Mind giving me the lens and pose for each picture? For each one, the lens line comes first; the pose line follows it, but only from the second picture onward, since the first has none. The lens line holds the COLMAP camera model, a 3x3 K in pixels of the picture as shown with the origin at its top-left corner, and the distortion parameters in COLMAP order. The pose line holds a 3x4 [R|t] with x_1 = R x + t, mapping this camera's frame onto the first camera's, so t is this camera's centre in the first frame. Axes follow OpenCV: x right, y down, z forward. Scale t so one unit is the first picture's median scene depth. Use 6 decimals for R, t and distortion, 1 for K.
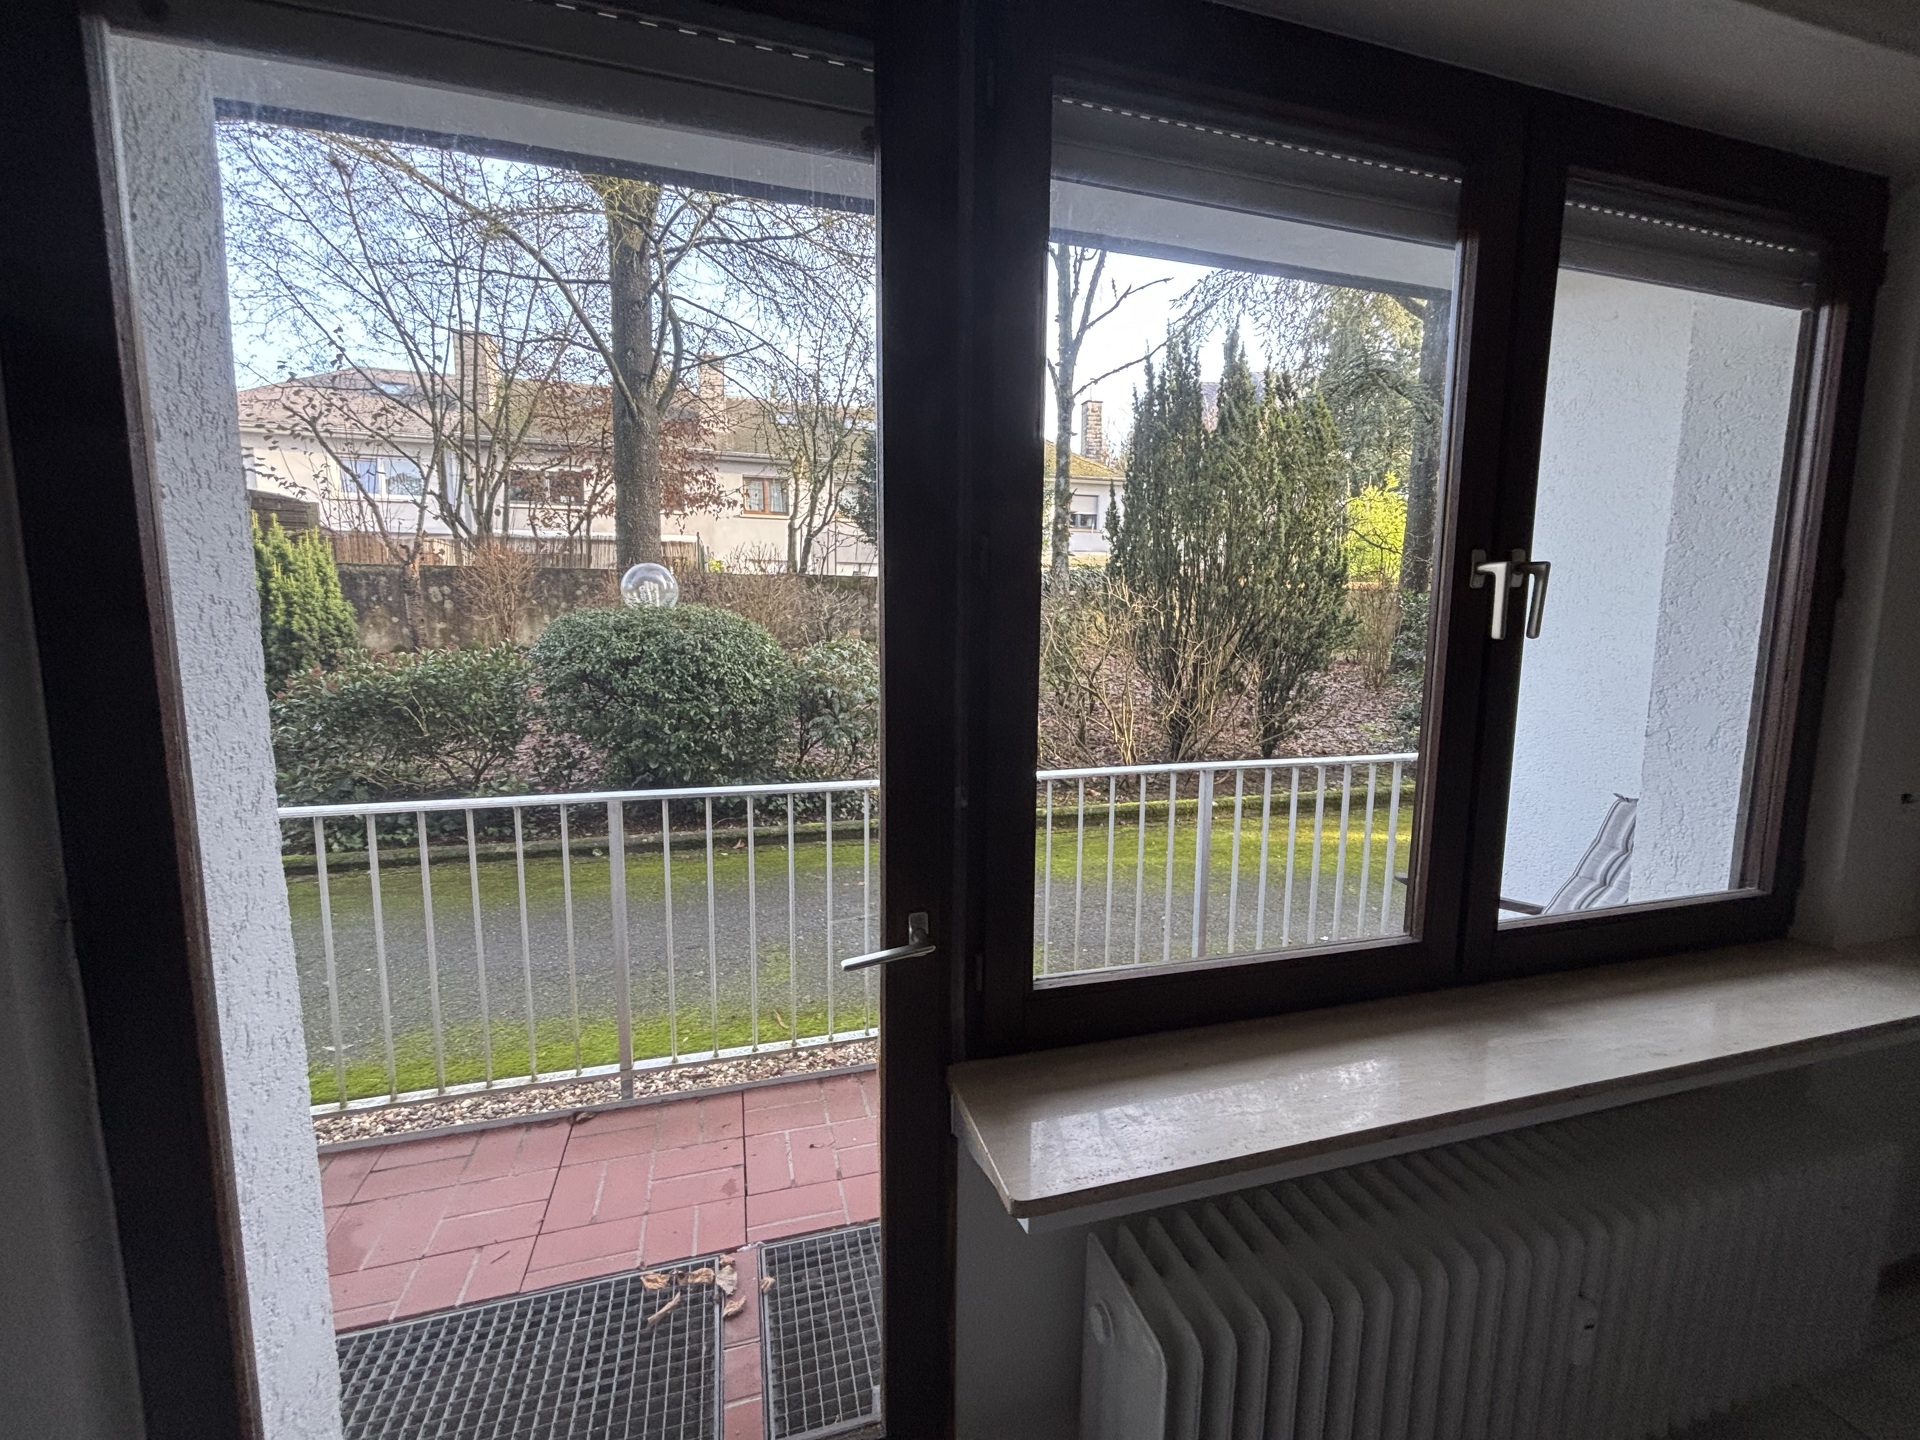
lens RADIAL K [[779.6, 0, 957.2], [0, 779.6, 721.1], [0, 0, 1]] dist [-0.000293, 0.000550]
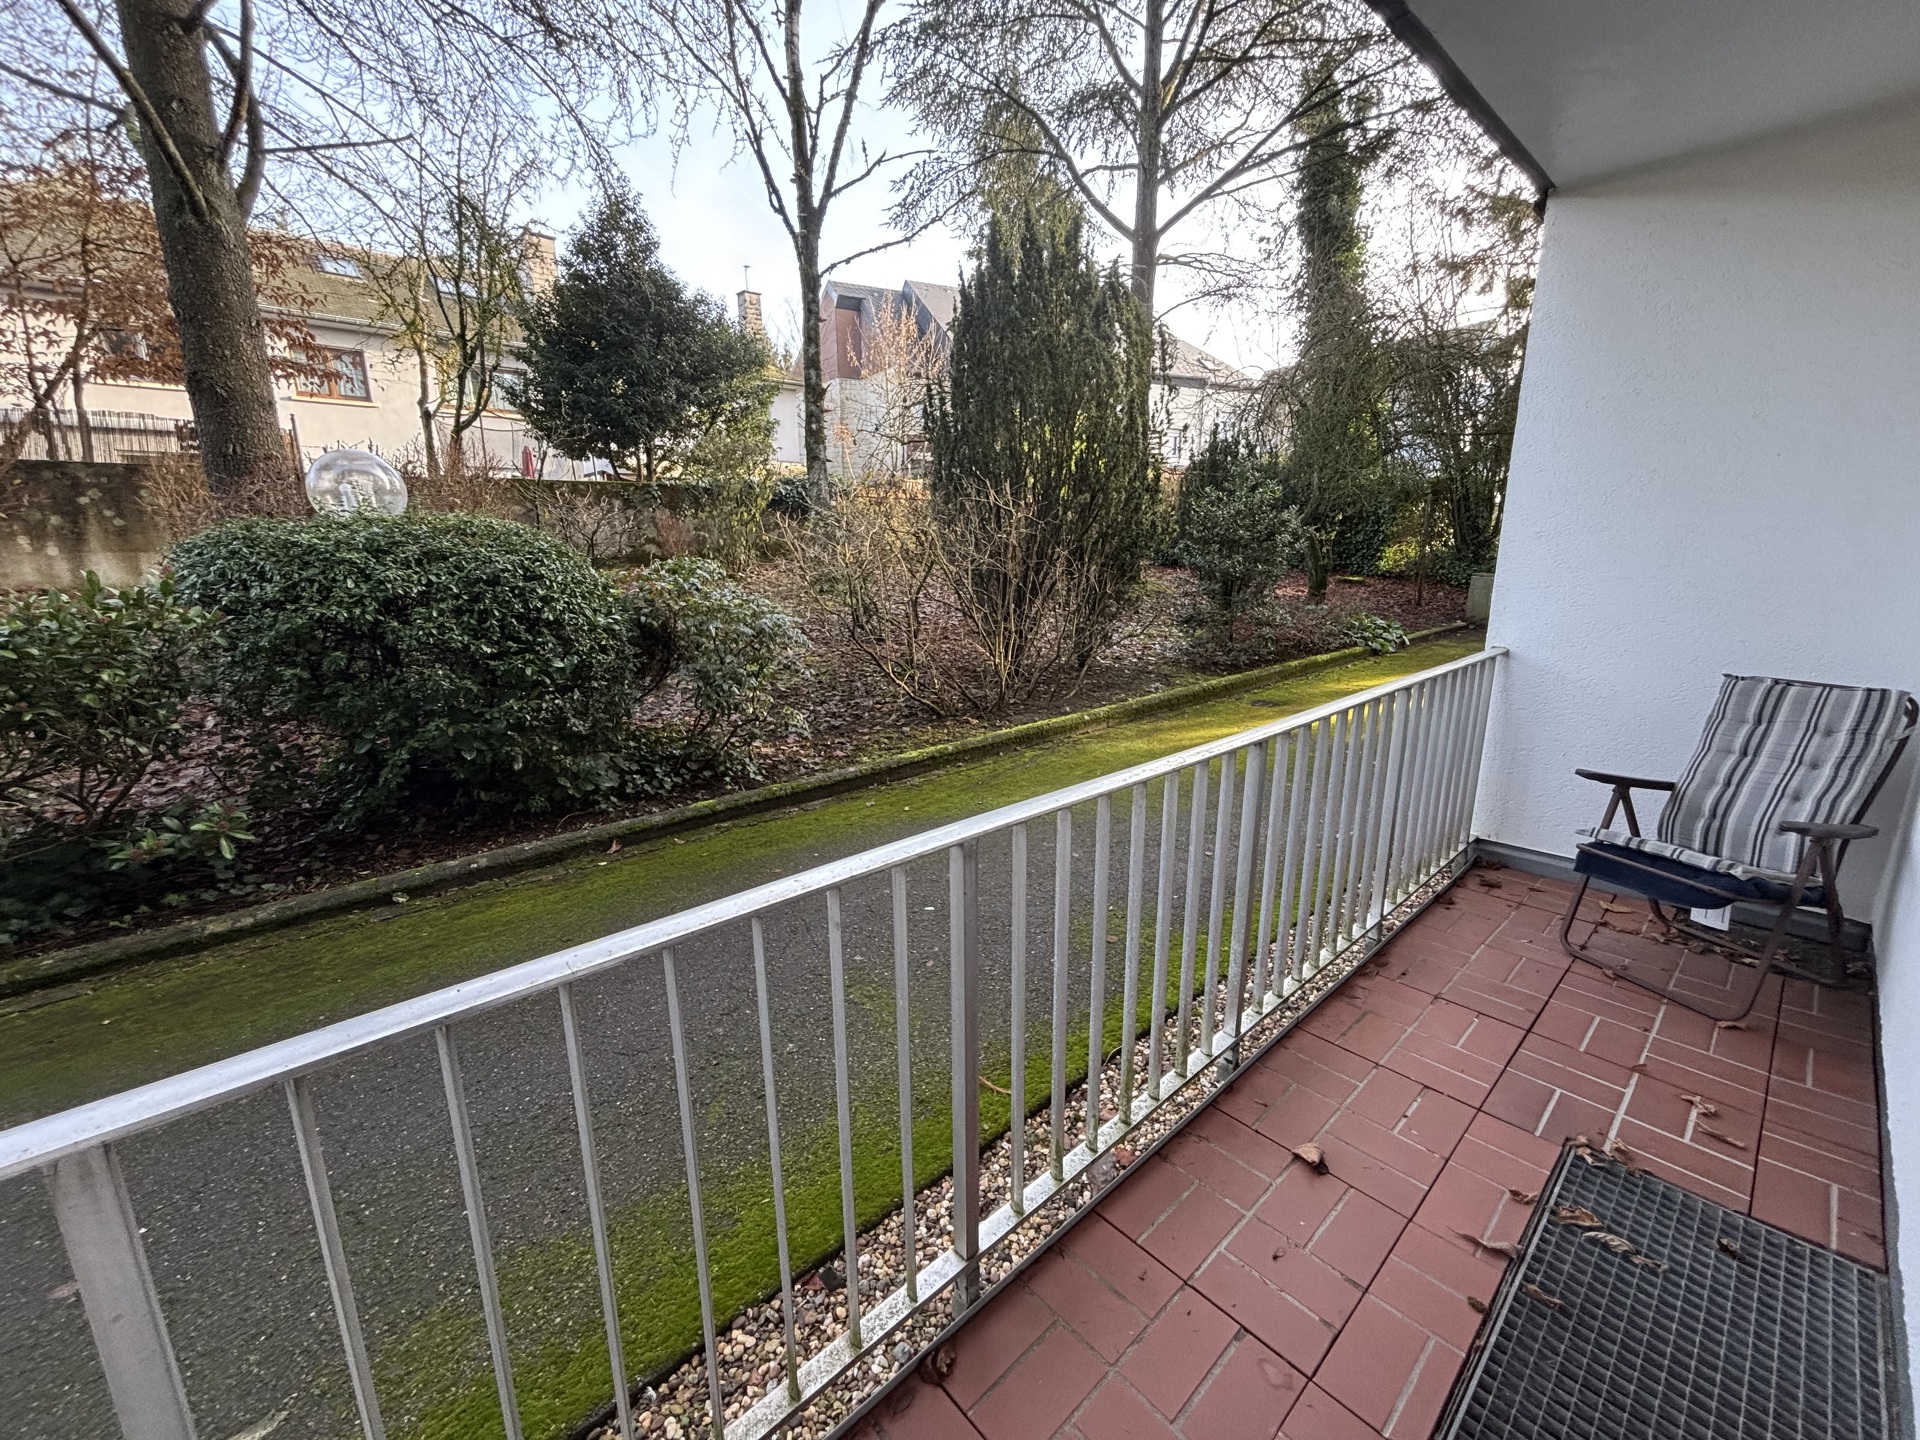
lens RADIAL K [[779.6, 0, 959.4], [0, 779.6, 713.5], [0, 0, 1]] dist [-0.000293, 0.000550]
pose [[0.896369, -0.112912, 0.428689, -0.178953], [0.071805, 0.991230, 0.110939, -0.013509], [-0.437455, -0.068661, 0.896615, 0.130165]]
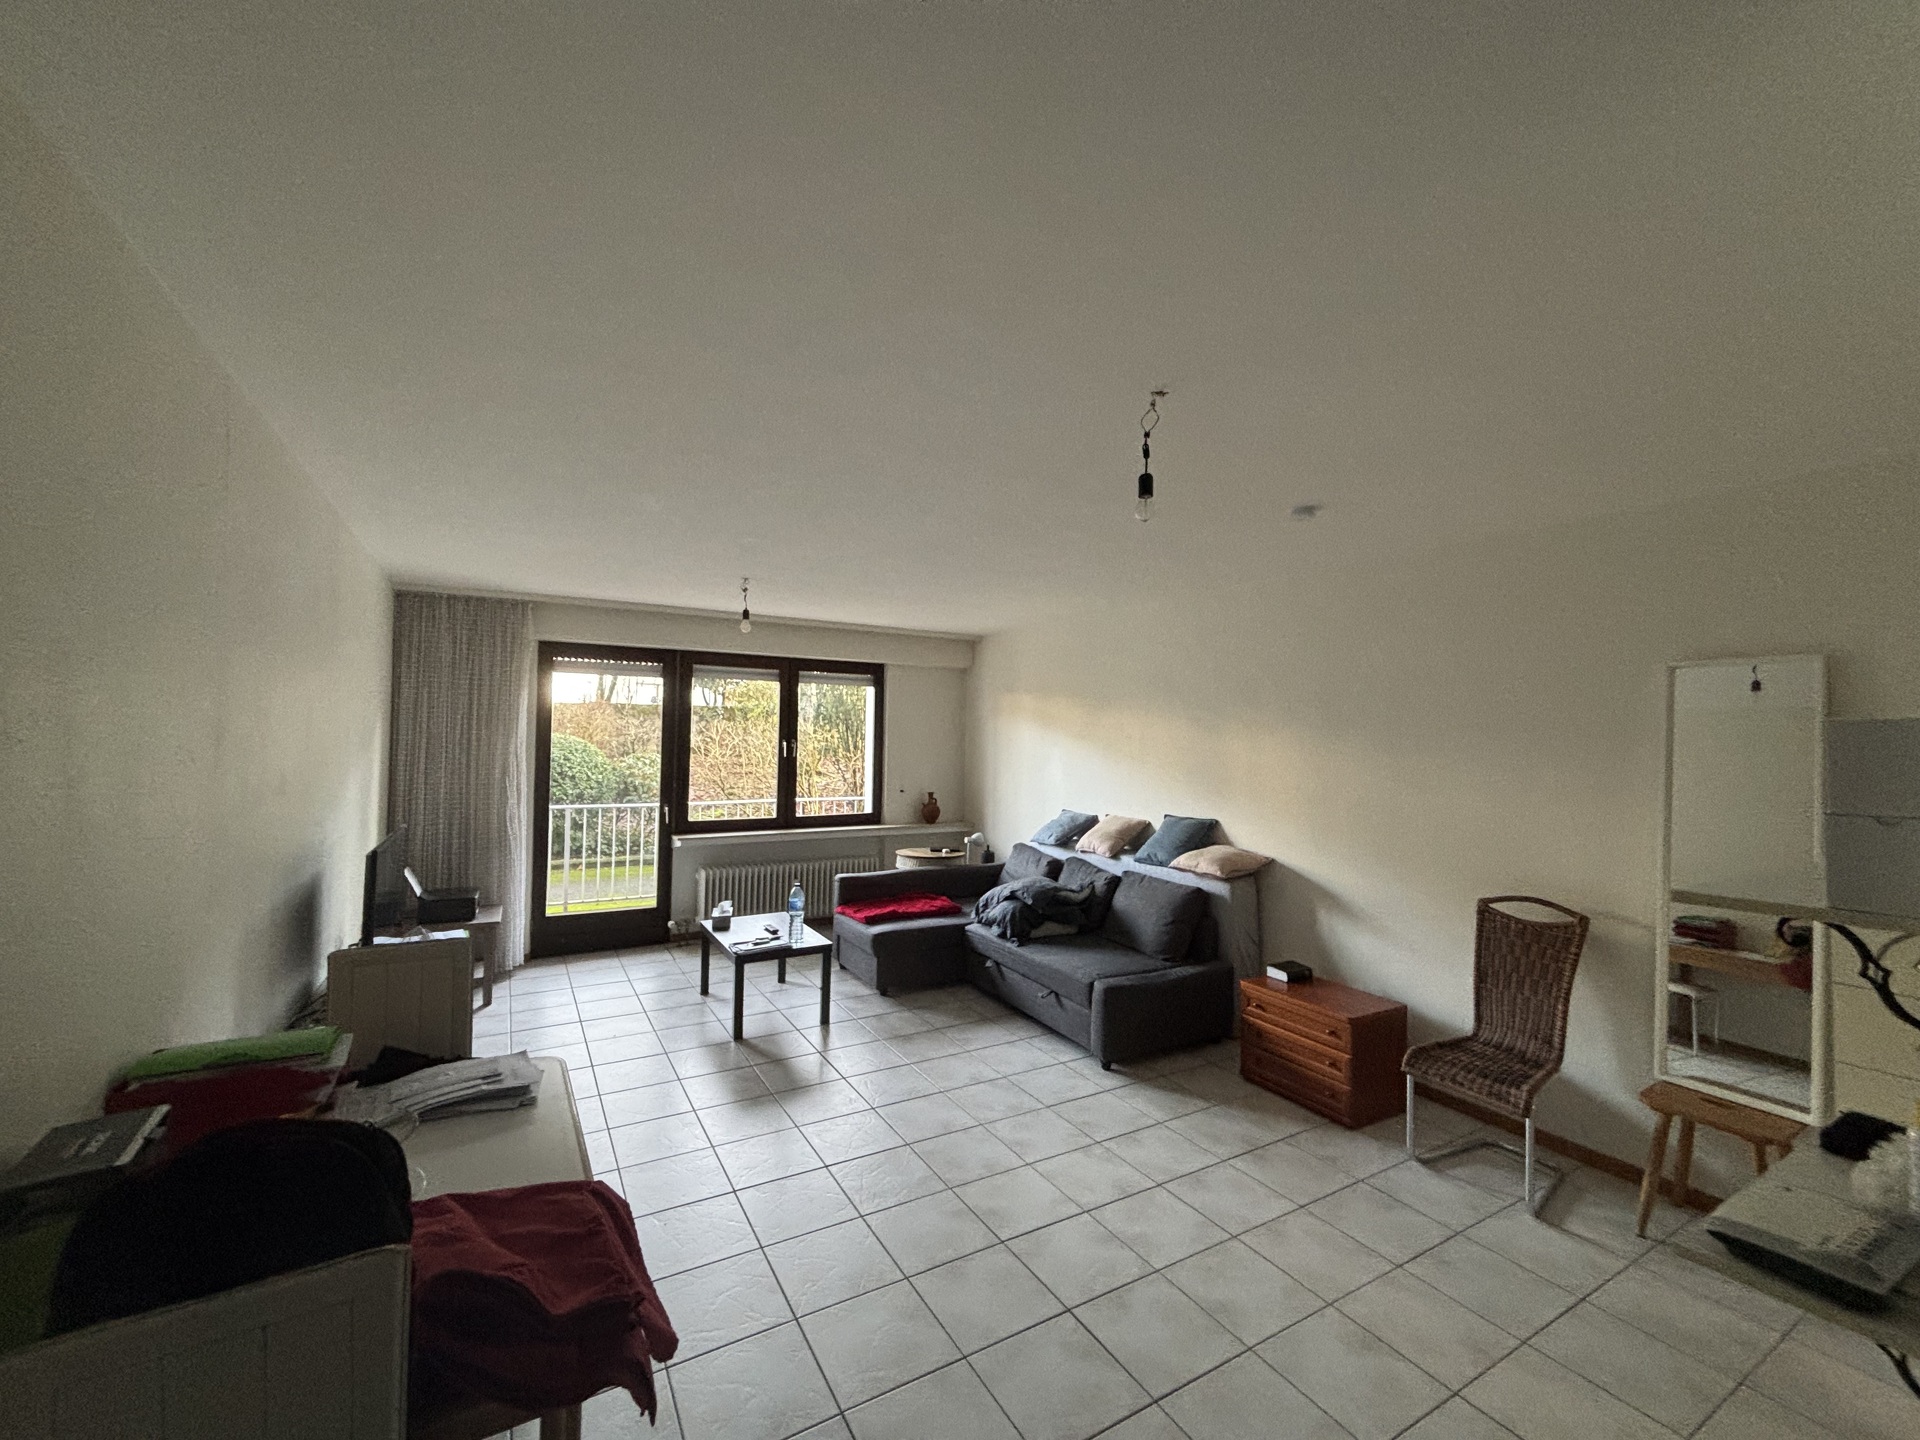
lens RADIAL K [[779.6, 0, 957.6], [0, 779.6, 719.0], [0, 0, 1]] dist [-0.000293, 0.000550]
pose [[0.969338, 0.013609, 0.245353, 0.073024], [0.022197, 0.989534, -0.142582, 0.059598], [-0.244725, 0.143656, 0.958891, -0.611023]]
